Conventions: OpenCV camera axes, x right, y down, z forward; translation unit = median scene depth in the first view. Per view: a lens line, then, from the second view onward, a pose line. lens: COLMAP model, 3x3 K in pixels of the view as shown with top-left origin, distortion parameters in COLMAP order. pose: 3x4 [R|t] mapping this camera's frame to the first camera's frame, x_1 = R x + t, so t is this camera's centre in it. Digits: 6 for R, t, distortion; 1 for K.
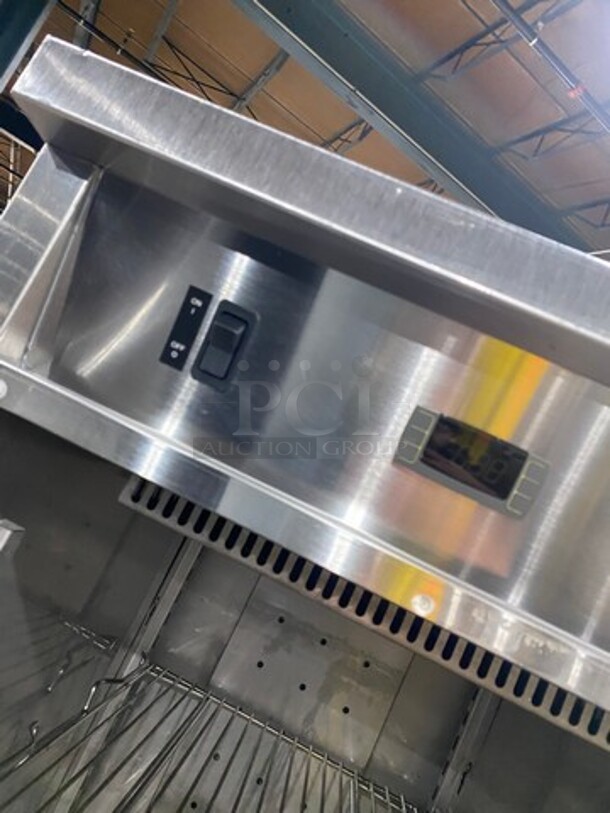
lens RADIAL K [[617.8, 0, 305.0], [0, 617.8, 406.5], [0, 0, 1]] dist [0.006399, 0.003916]
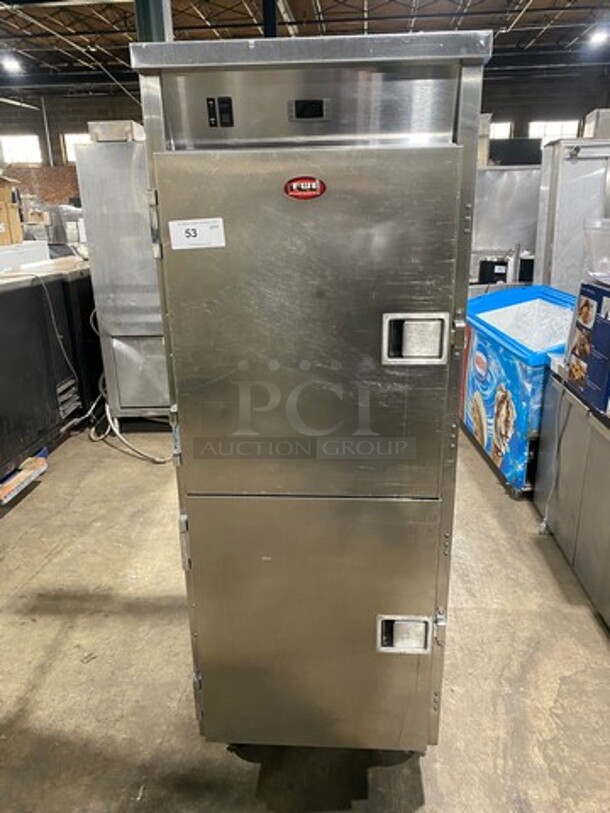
lens RADIAL K [[617.8, 0, 305.0], [0, 617.8, 406.5], [0, 0, 1]] dist [0.006399, 0.003916]
pose [[0.893215, -0.414941, -0.173177, 0.129018], [0.447928, 0.787708, 0.422939, -0.059150], [-0.039082, -0.455346, 0.889456, -2.111456]]
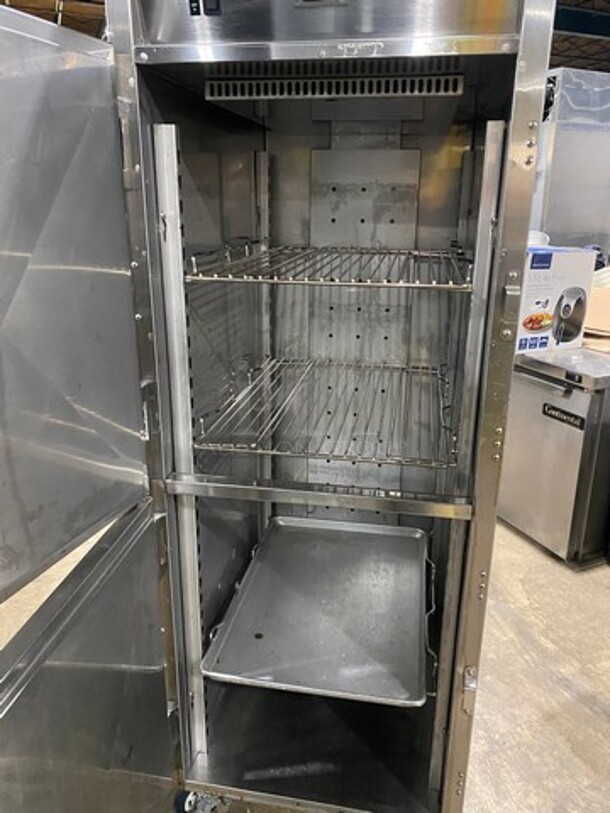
lens RADIAL K [[617.8, 0, 305.0], [0, 617.8, 406.5], [0, 0, 1]] dist [0.006399, 0.003916]
pose [[0.897700, -0.372622, -0.235135, 0.139163], [0.437896, 0.813633, 0.382425, 0.373027], [0.048814, -0.446267, 0.893567, -1.546776]]
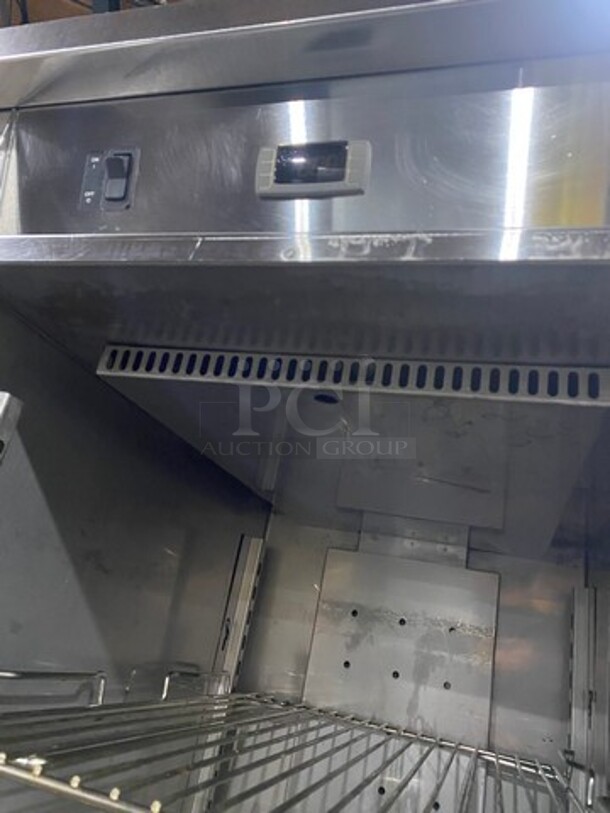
lens RADIAL K [[617.8, 0, 305.0], [0, 617.8, 406.5], [0, 0, 1]] dist [0.006399, 0.003916]
pose [[0.945626, -0.314859, -0.081586, 0.163291], [0.281651, 0.918128, -0.278772, 0.689514], [0.162680, 0.240636, 0.956885, -0.063564]]
